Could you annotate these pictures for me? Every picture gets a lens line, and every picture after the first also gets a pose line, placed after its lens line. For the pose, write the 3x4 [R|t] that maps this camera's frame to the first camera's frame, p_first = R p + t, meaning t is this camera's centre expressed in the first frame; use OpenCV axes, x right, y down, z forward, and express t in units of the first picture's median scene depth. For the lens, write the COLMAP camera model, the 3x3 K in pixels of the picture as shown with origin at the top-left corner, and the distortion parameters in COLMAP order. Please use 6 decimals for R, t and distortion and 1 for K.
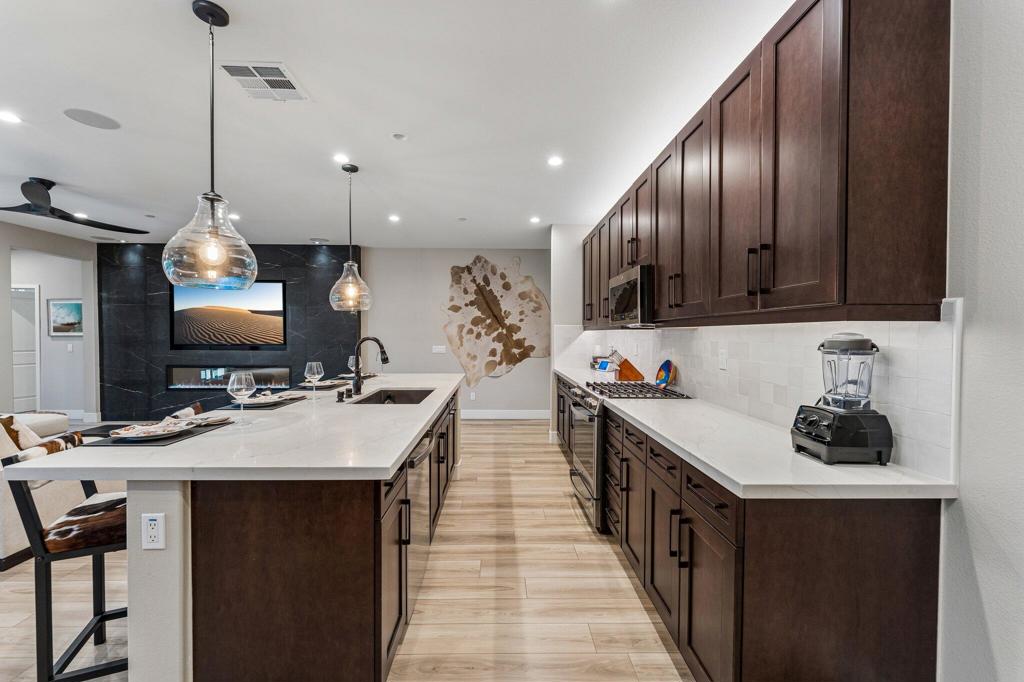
lens RADIAL K [[410.0, 0, 504.4], [0, 410.0, 344.2], [0, 0, 1]] dist [0.000922, 0.000024]
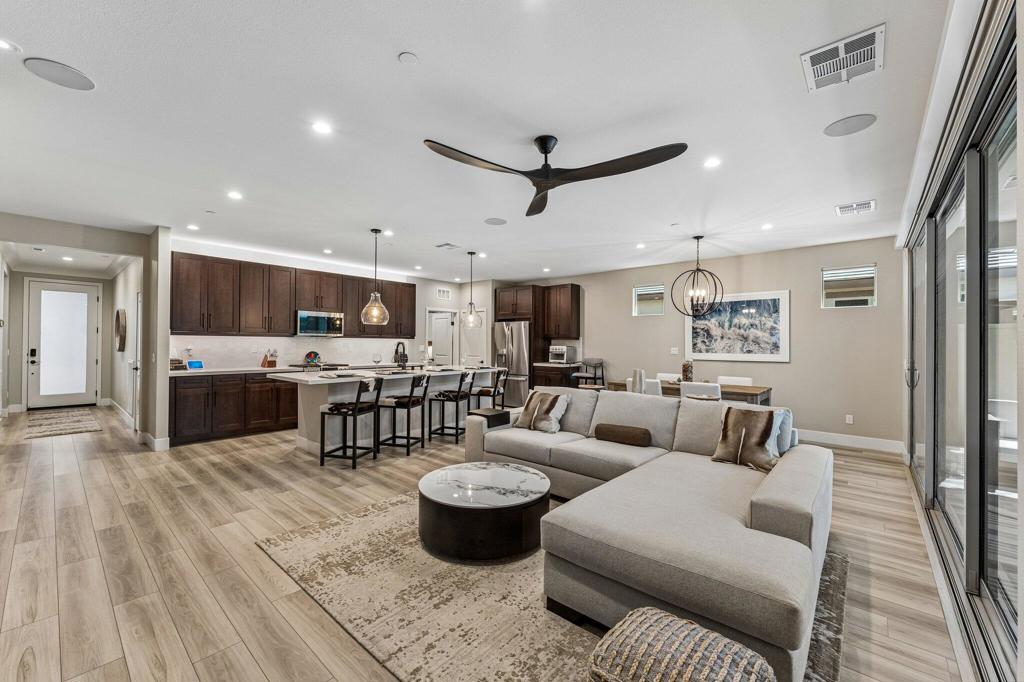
lens RADIAL K [[410.0, 0, 509.8], [0, 410.0, 339.0], [0, 0, 1]] dist [0.000922, 0.000024]
pose [[-0.737967, -0.004483, 0.674822, -0.935306], [0.001468, 0.999965, 0.008248, -0.021868], [-0.674835, 0.007077, -0.737934, 0.950078]]
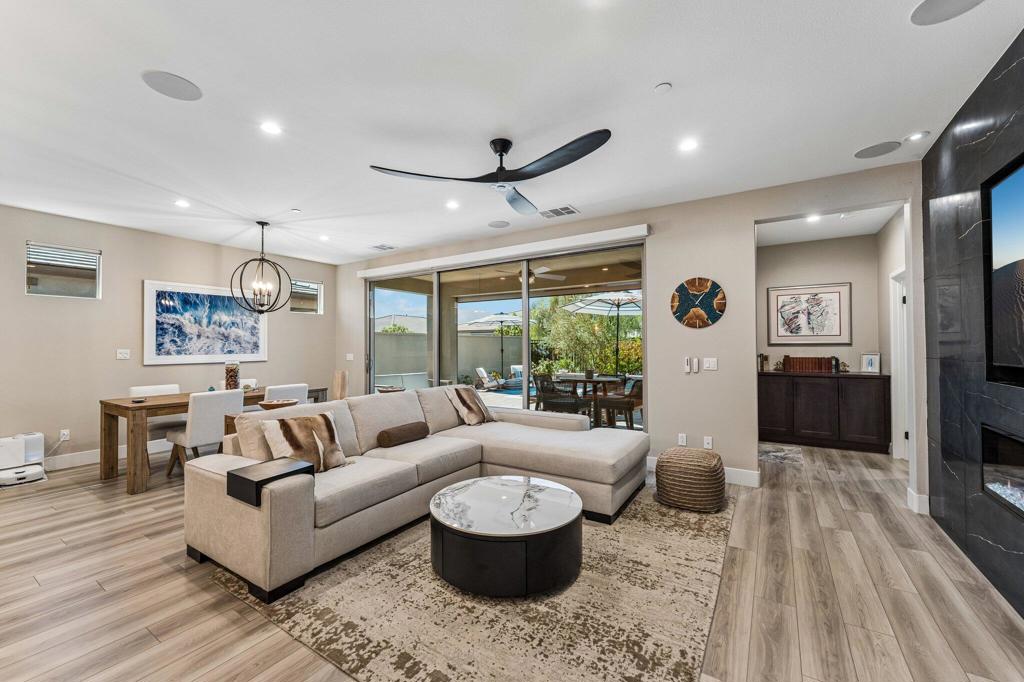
lens RADIAL K [[410.0, 0, 505.9], [0, 410.0, 341.0], [0, 0, 1]] dist [0.000922, 0.000024]
pose [[-0.559746, -0.013052, -0.828562, -0.285757], [-0.015441, 0.999867, -0.005319, -0.011545], [0.828521, 0.009817, -0.559873, 0.853860]]
